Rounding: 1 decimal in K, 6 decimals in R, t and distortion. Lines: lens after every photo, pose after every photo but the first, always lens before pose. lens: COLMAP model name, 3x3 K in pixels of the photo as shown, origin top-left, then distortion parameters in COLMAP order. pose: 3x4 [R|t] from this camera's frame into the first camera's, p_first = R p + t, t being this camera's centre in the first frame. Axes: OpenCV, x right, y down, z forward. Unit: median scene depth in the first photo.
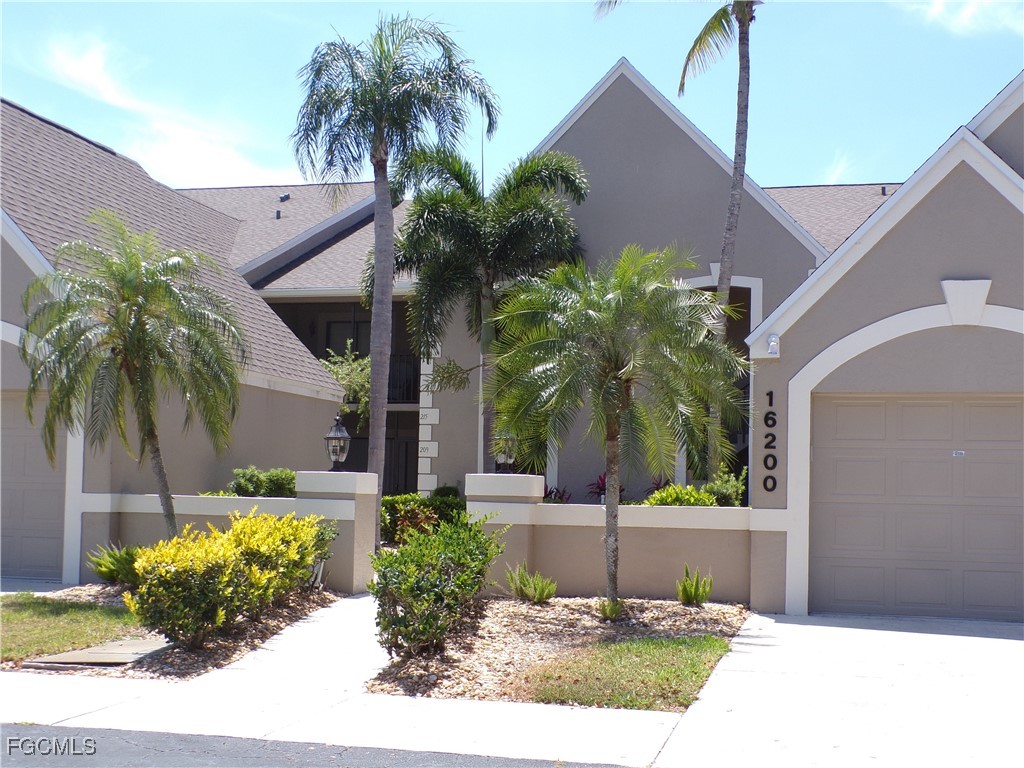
lens RADIAL K [[1400.3, 0, 510.5], [0, 1400.3, 386.8], [0, 0, 1]] dist [0.179993, 0.131131]
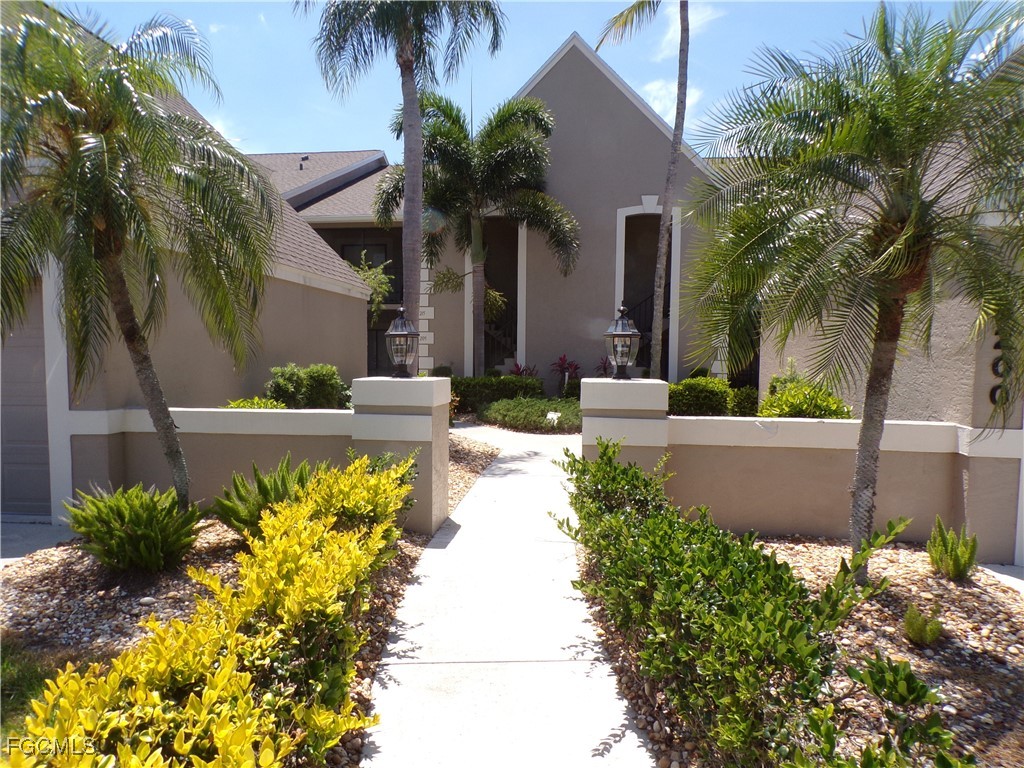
lens RADIAL K [[695.7, 0, 511.2], [0, 695.7, 392.6], [0, 0, 1]] dist [-0.019106, 0.036992]
pose [[0.991759, -0.023394, 0.125967, -0.099073], [0.006728, 0.991341, 0.131141, 0.015878], [-0.127944, -0.129213, 0.983328, 0.536469]]
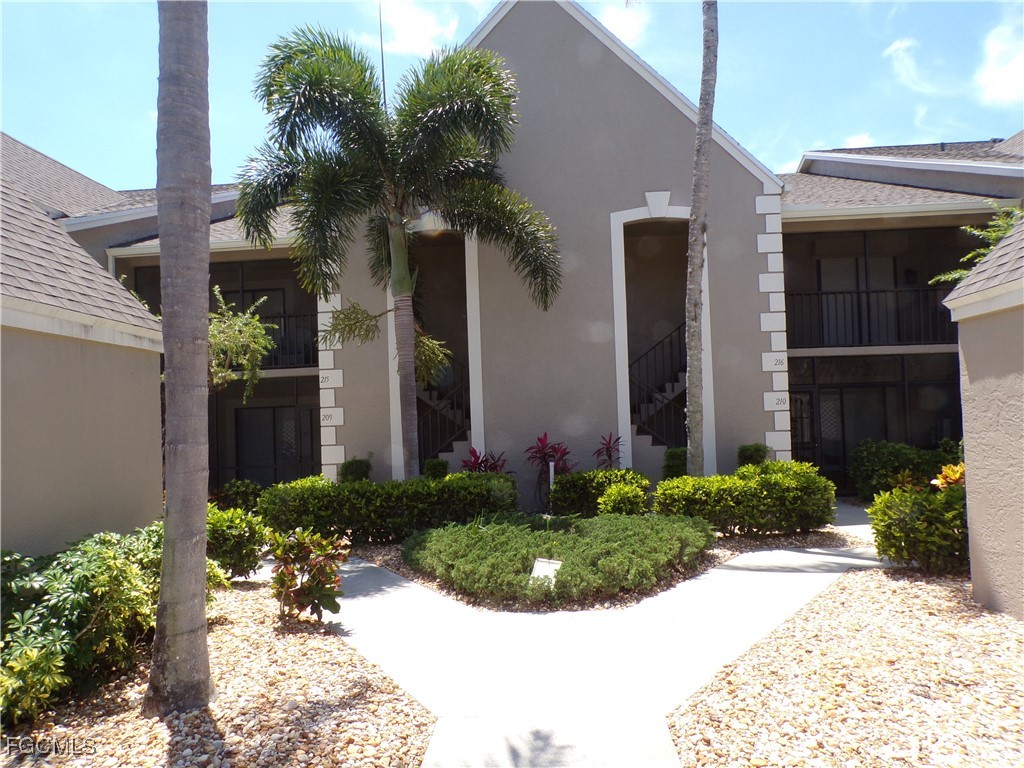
lens RADIAL K [[681.5, 0, 510.4], [0, 681.5, 382.5], [0, 0, 1]] dist [-0.004482, 0.034199]
pose [[0.980779, -0.052097, 0.188037, -0.045087], [0.048727, 0.998559, 0.022500, 0.030307], [-0.188938, -0.012905, 0.981904, 0.893815]]
